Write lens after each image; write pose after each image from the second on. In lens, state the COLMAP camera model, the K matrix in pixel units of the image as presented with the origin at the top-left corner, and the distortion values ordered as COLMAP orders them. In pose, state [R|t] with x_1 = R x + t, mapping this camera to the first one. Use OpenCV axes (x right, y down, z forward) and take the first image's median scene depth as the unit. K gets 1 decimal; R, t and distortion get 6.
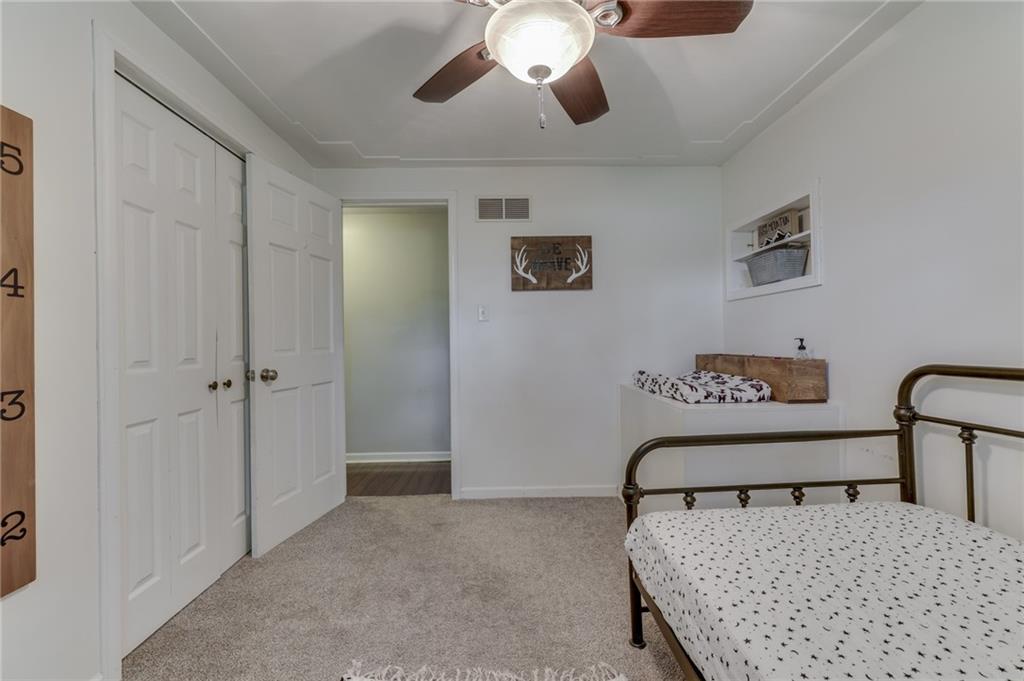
lens RADIAL K [[440.1, 0, 509.5], [0, 440.1, 332.7], [0, 0, 1]] dist [-0.000503, 0.000149]
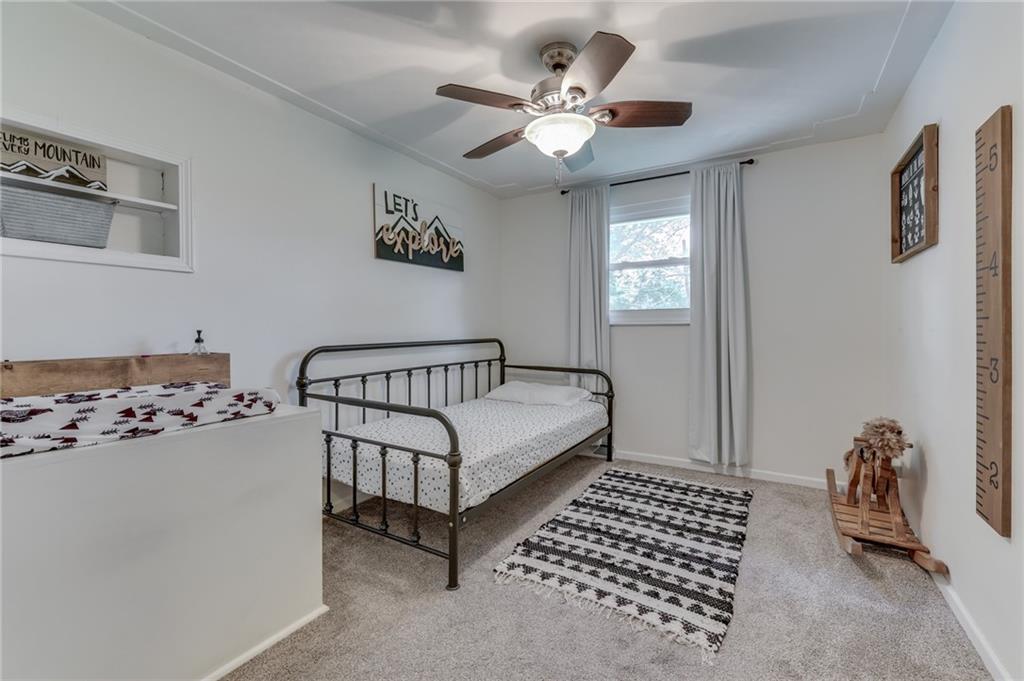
lens RADIAL K [[440.1, 0, 509.5], [0, 440.1, 332.7], [0, 0, 1]] dist [-0.000503, 0.000149]
pose [[-0.842913, 0.015303, 0.537832, -0.335547], [0.007849, 0.999839, -0.016147, 0.036127], [-0.537993, -0.009389, -0.842897, 1.373844]]
